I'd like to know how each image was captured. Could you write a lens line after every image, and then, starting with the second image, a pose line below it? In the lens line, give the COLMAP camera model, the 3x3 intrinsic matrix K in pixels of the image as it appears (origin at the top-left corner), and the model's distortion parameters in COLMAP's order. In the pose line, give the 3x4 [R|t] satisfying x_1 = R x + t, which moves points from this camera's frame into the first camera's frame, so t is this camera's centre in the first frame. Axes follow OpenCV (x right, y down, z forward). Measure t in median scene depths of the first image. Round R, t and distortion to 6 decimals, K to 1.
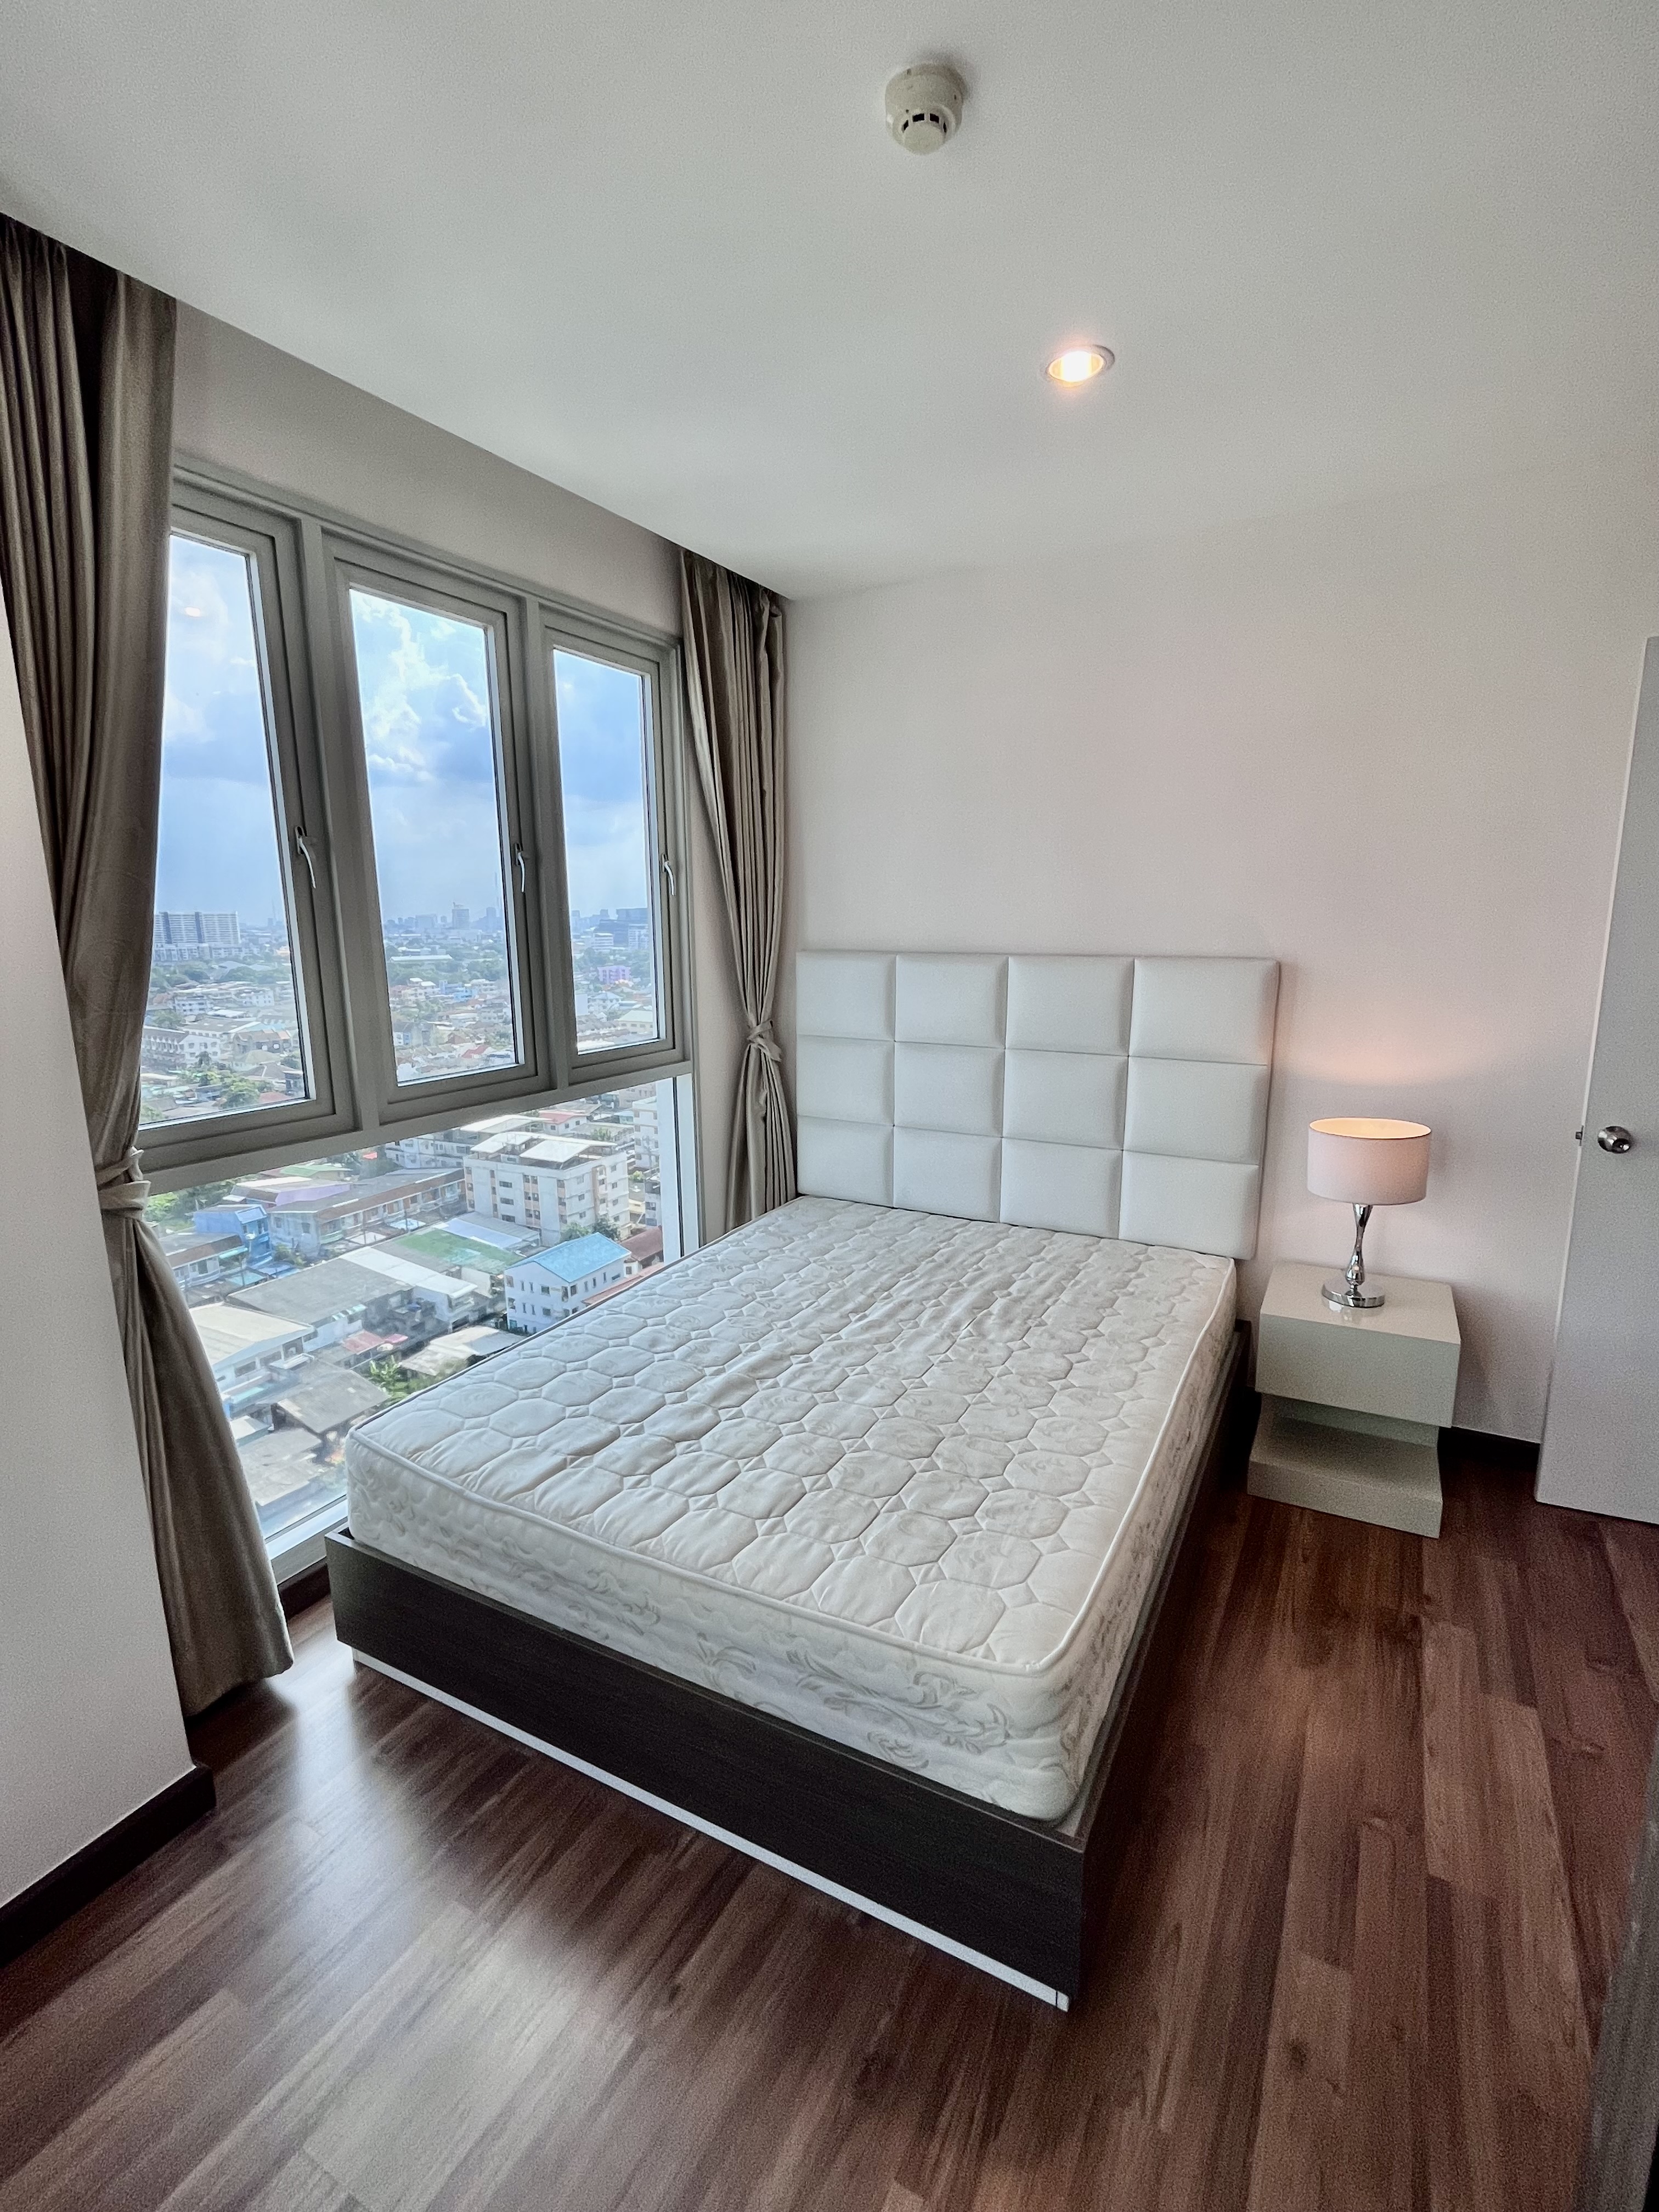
lens RADIAL K [[1026.0, 0, 833.1], [0, 1026.0, 1120.7], [0, 0, 1]] dist [0.002681, 0.000561]
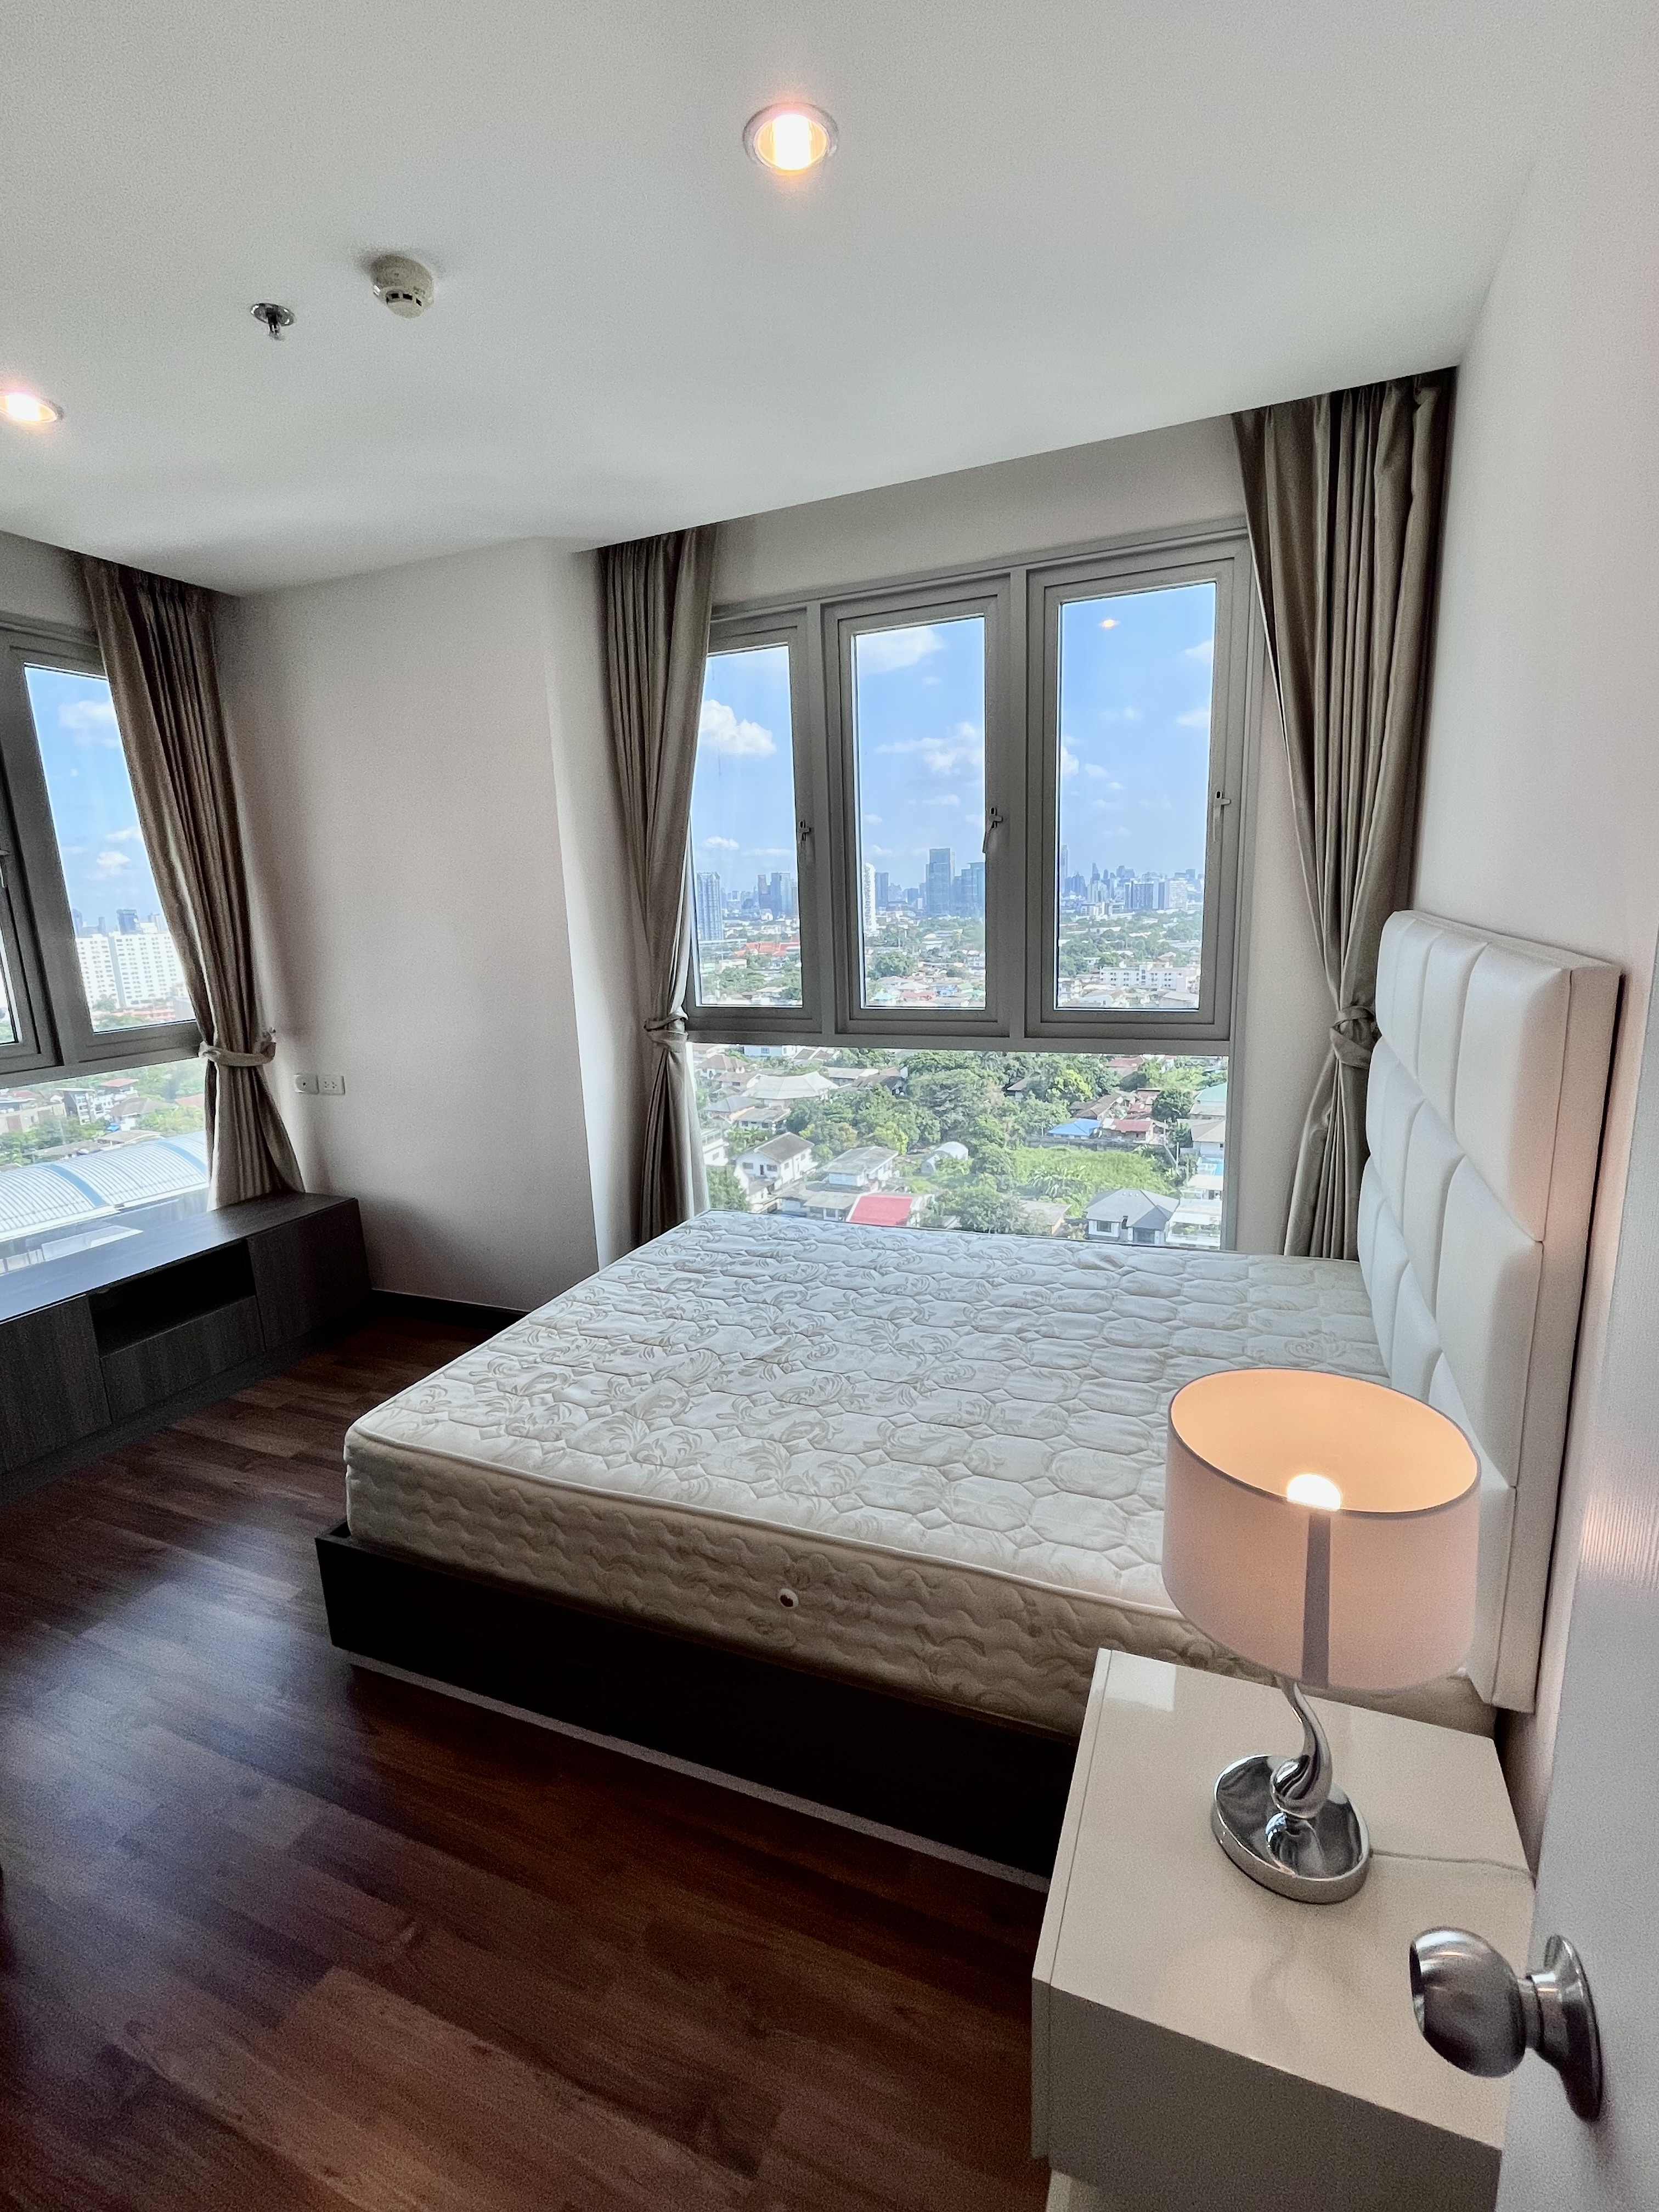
lens RADIAL K [[1007.5, 0, 835.4], [0, 1007.5, 1102.0], [0, 0, 1]] dist [0.000955, 0.000446]
pose [[0.094791, 0.210243, -0.973043, 0.784977], [-0.156343, 0.968459, 0.194022, -0.146163], [0.983144, 0.133737, 0.124671, 0.723871]]
